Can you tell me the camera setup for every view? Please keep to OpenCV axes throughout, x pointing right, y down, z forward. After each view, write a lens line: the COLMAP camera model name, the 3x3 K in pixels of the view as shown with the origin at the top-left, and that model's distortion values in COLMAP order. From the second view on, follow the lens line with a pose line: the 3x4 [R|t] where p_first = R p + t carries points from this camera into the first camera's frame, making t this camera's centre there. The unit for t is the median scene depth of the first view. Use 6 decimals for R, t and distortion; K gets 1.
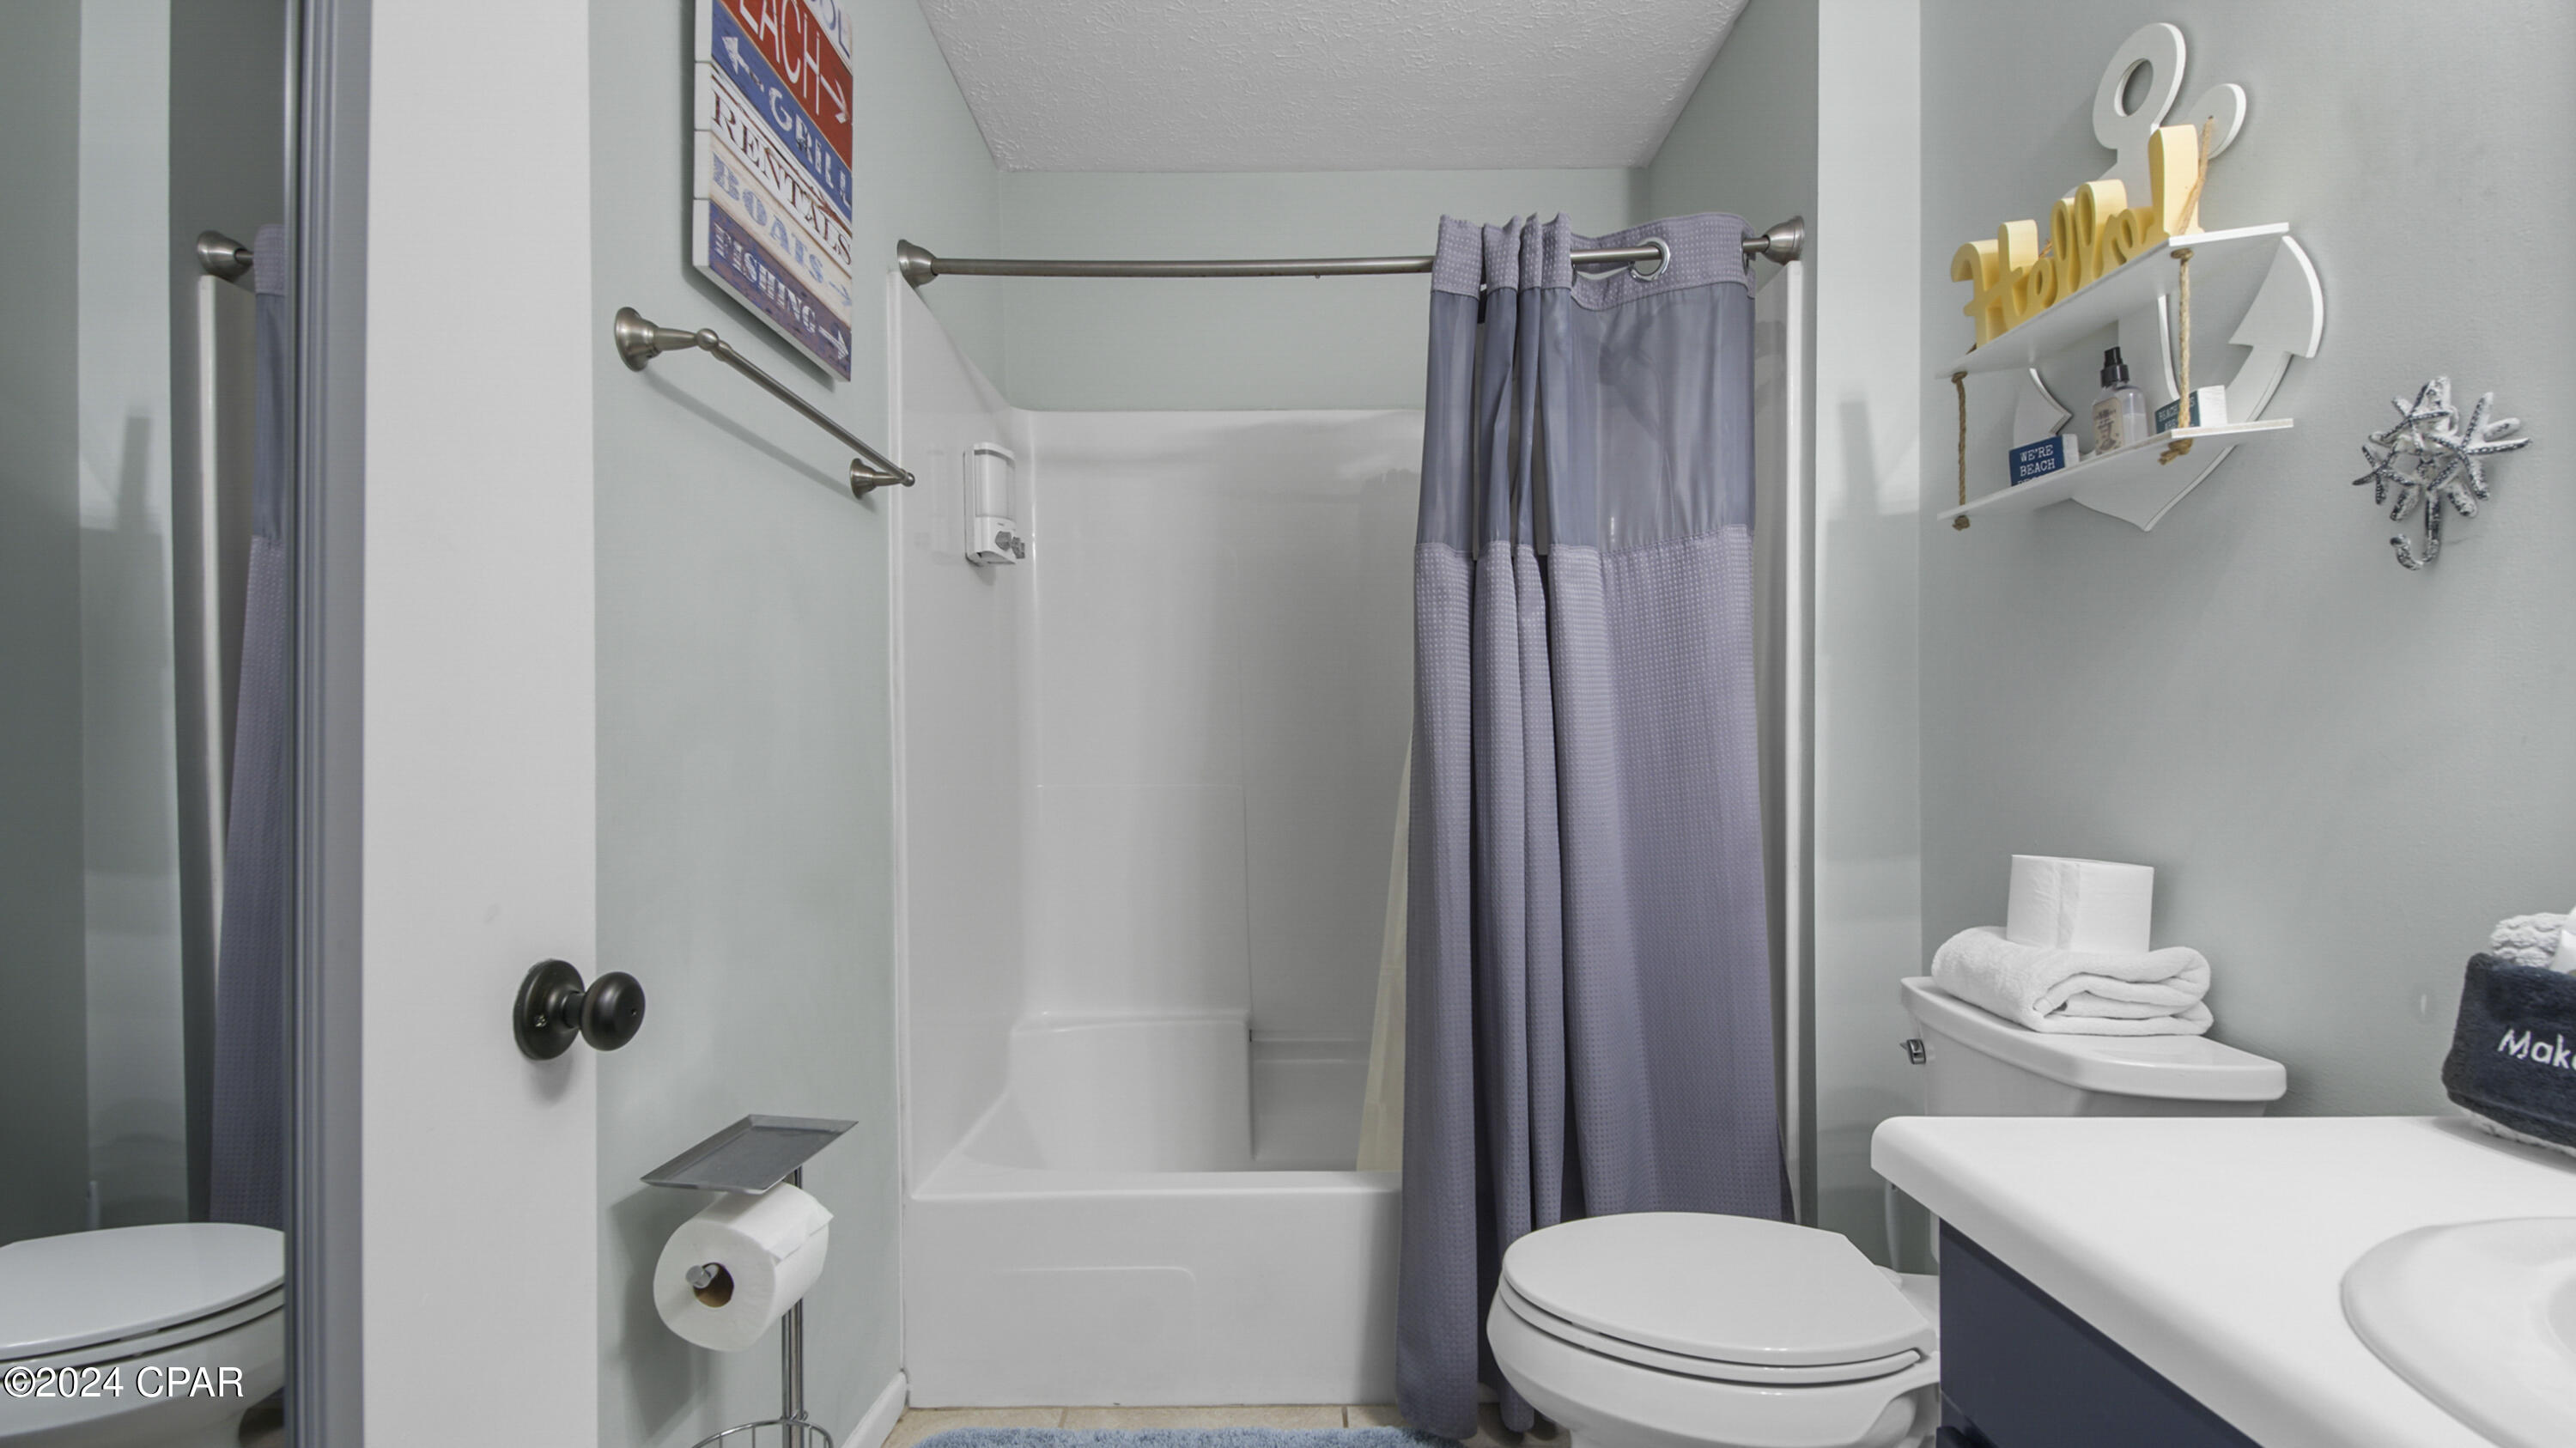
lens RADIAL K [[1159.9, 0, 1310.8], [0, 1159.9, 778.3], [0, 0, 1]] dist [0.027924, -0.016525]
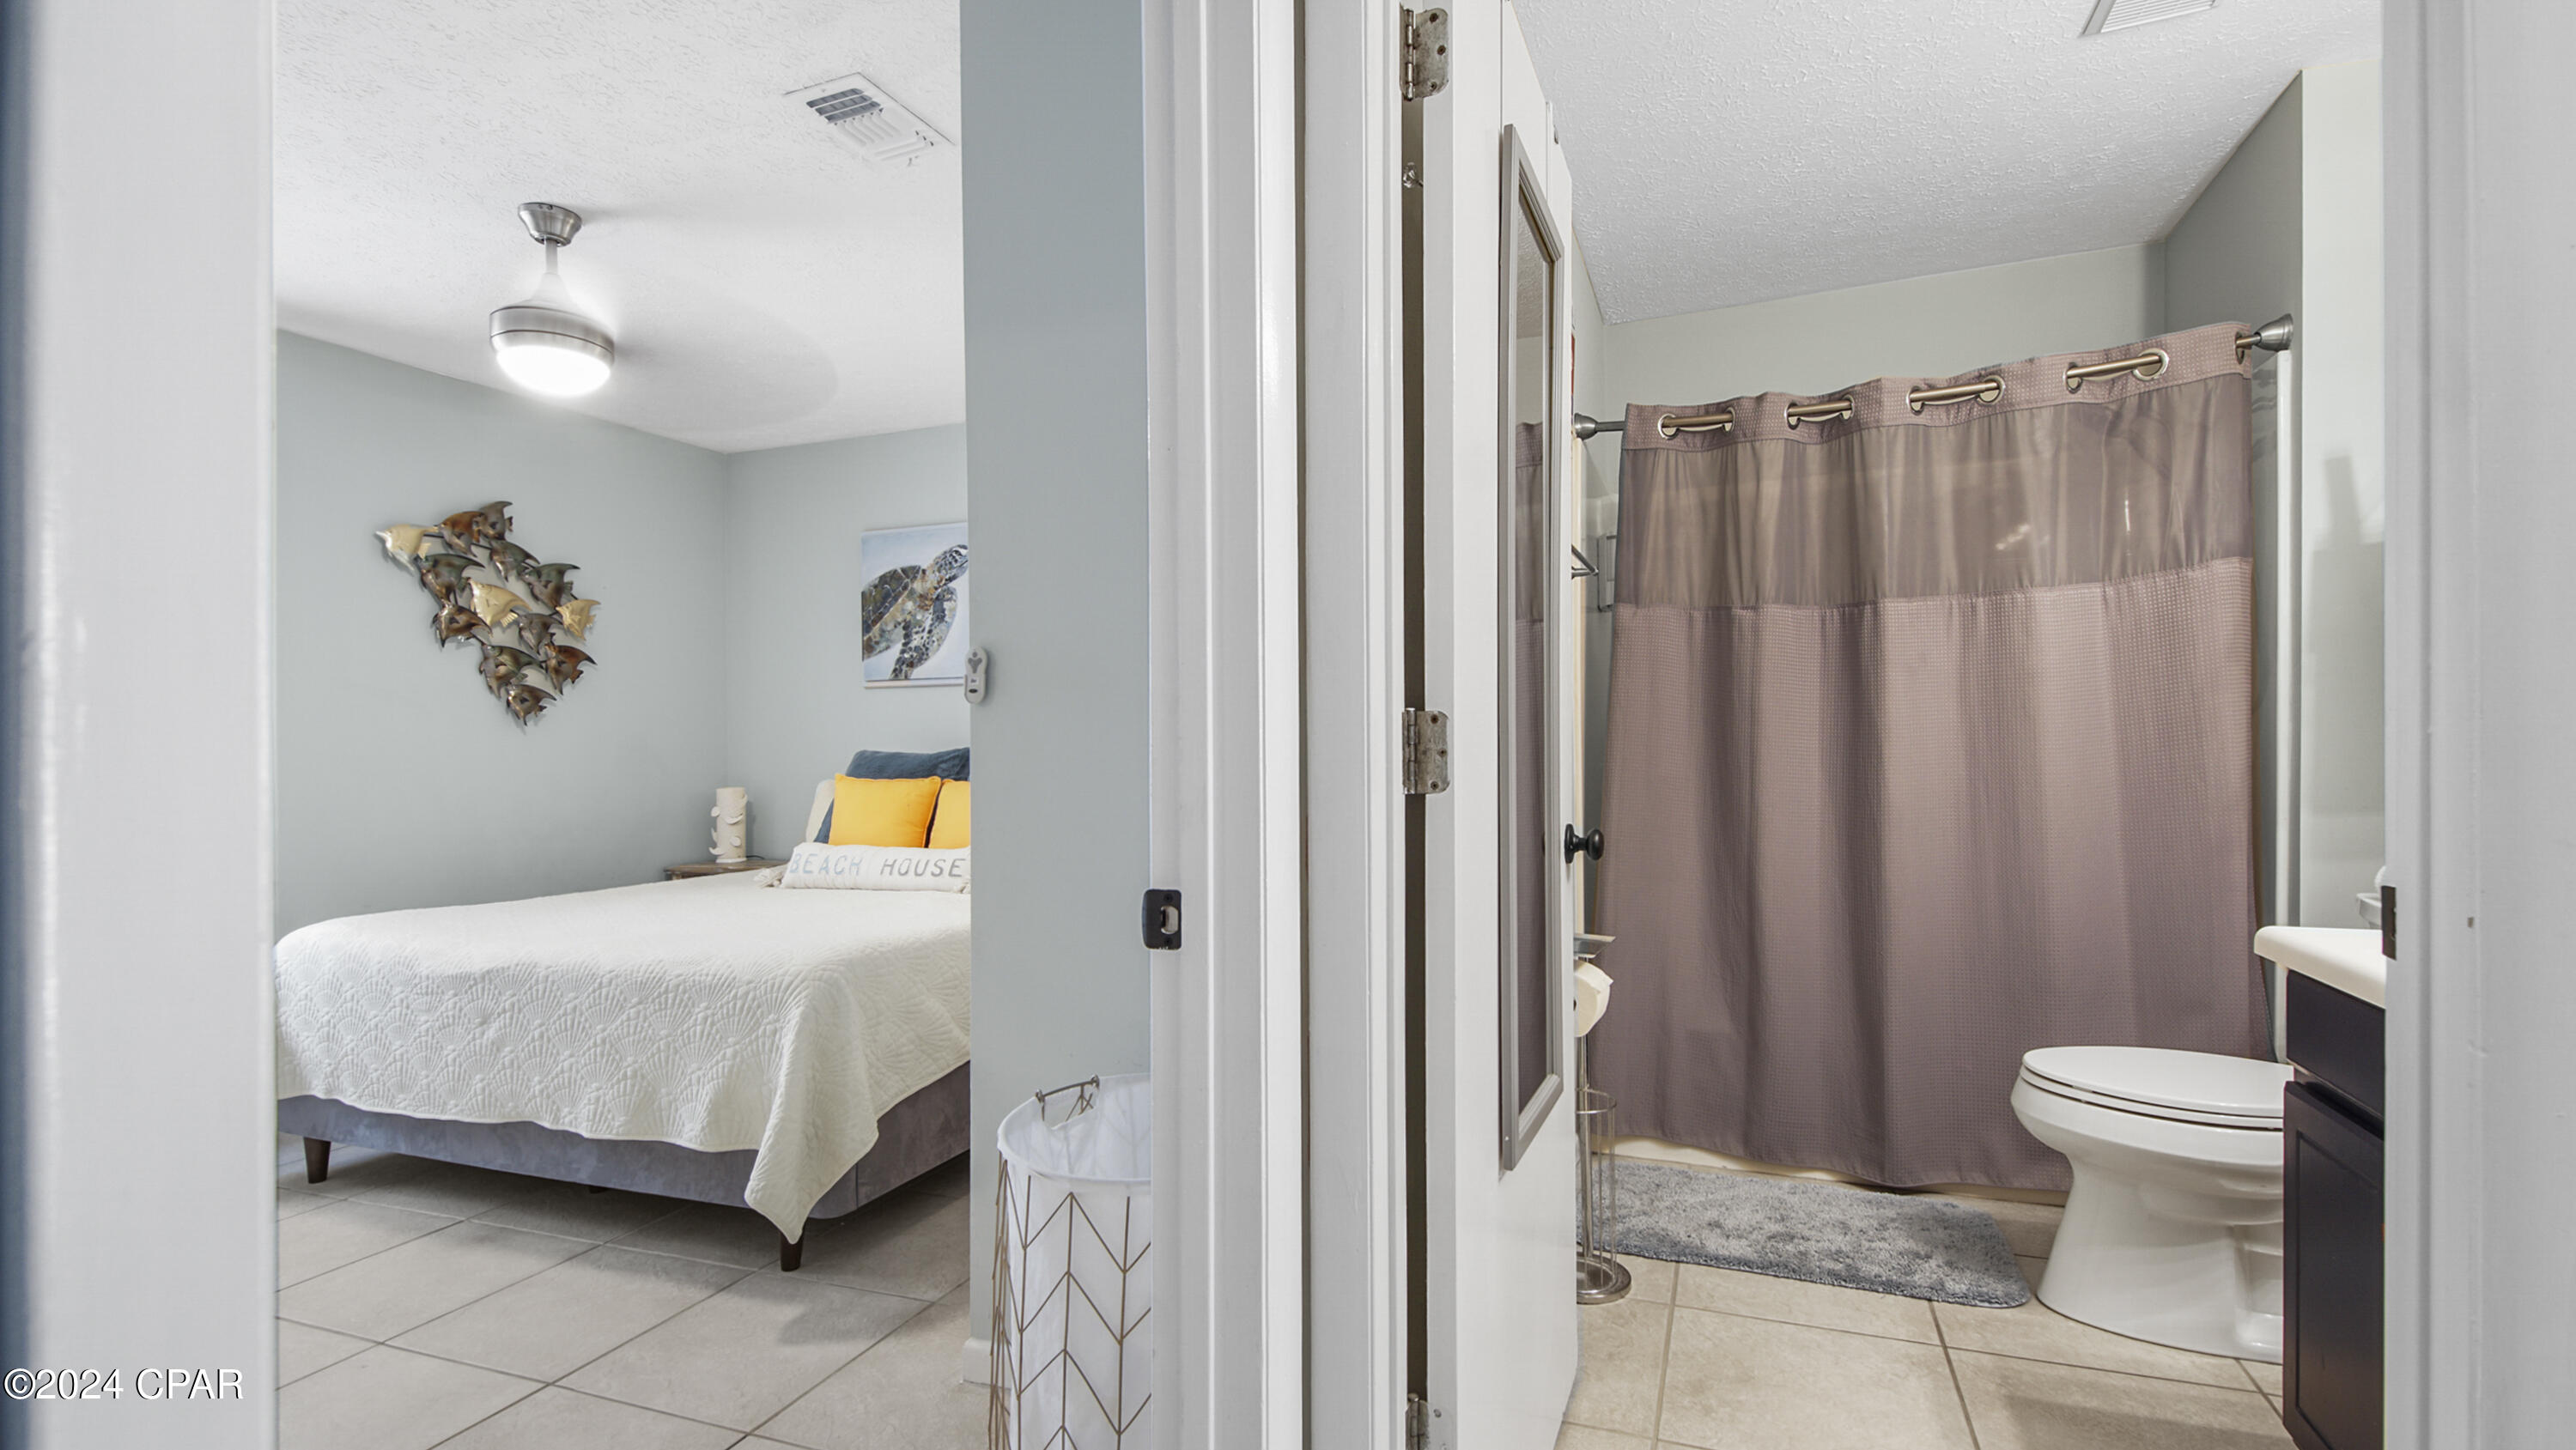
lens RADIAL K [[1151.7, 0, 1313.4], [0, 1151.7, 787.9], [0, 0, 1]] dist [0.043874, -0.030238]
pose [[0.928954, 0.001057, -0.370194, -0.155508], [0.004756, 0.999879, 0.014790, 0.026704], [0.370165, -0.015500, 0.928837, -0.899087]]
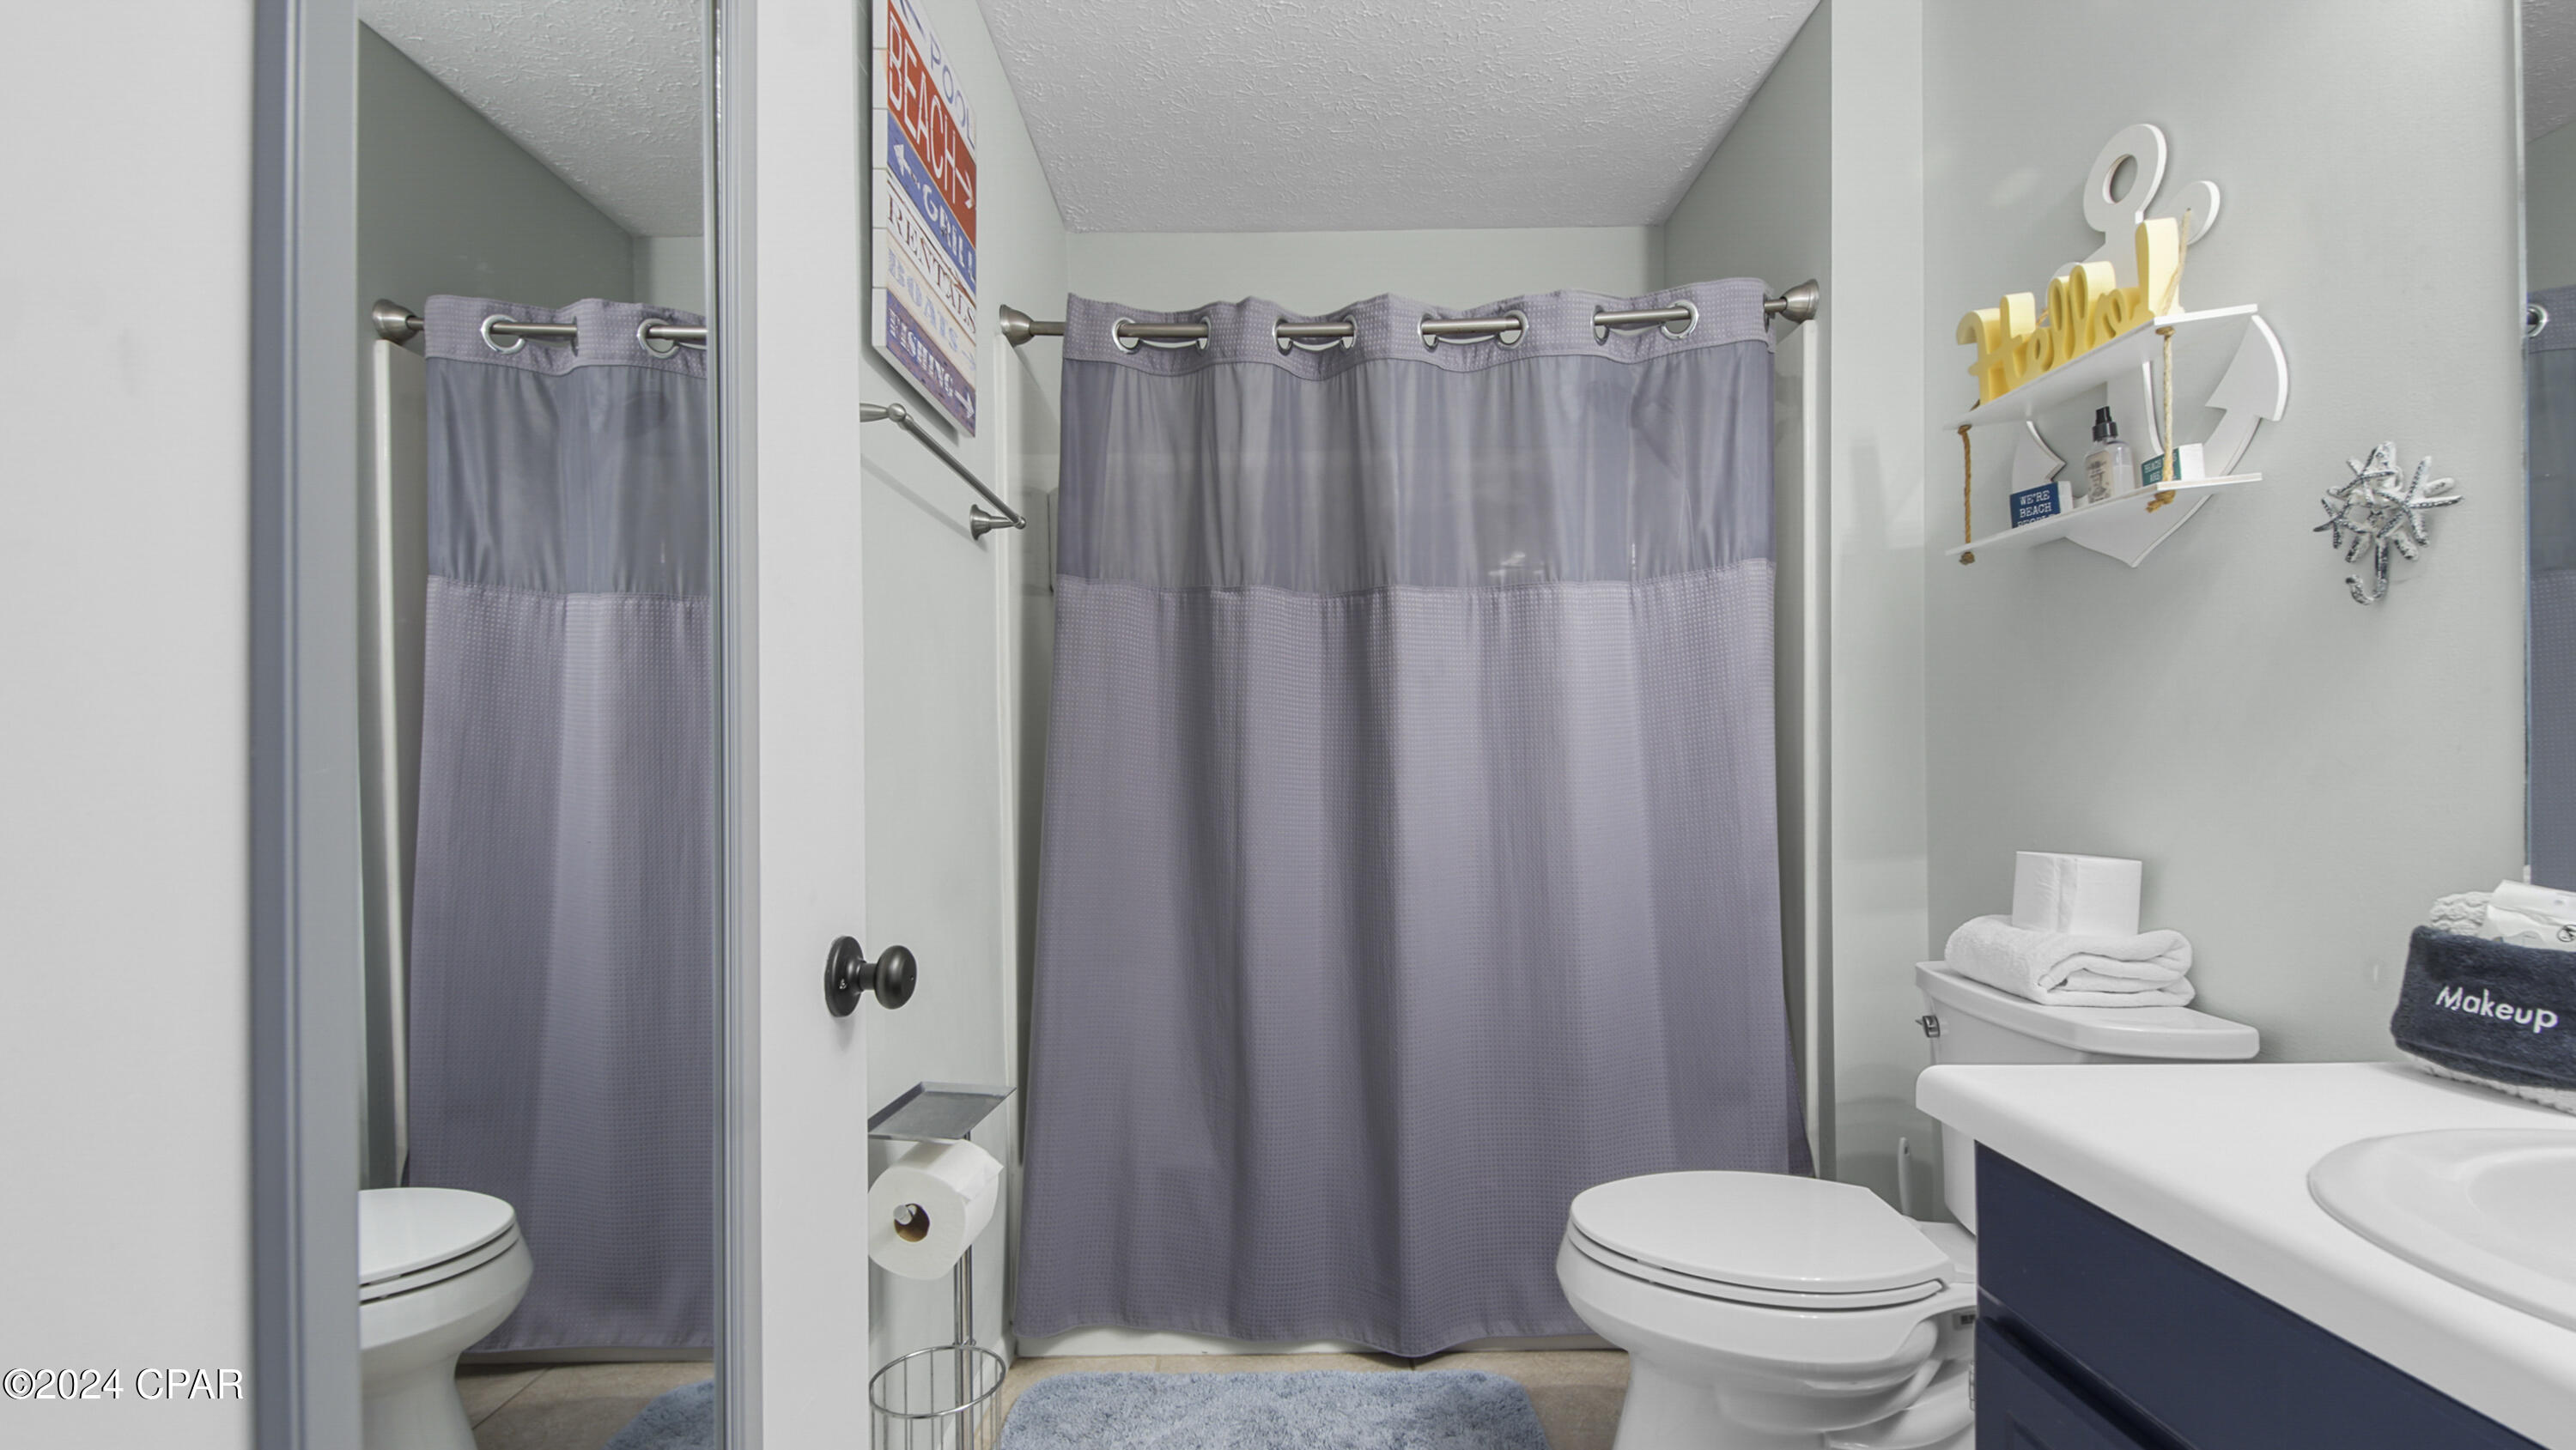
lens RADIAL K [[1129.6, 0, 1302.5], [0, 1129.6, 789.5], [0, 0, 1]] dist [0.030692, -0.017678]
pose [[0.999986, -0.005103, 0.001405, -0.106845], [0.005104, 0.999986, -0.001085, 0.003156], [-0.001400, 0.001092, 0.999998, -0.121347]]
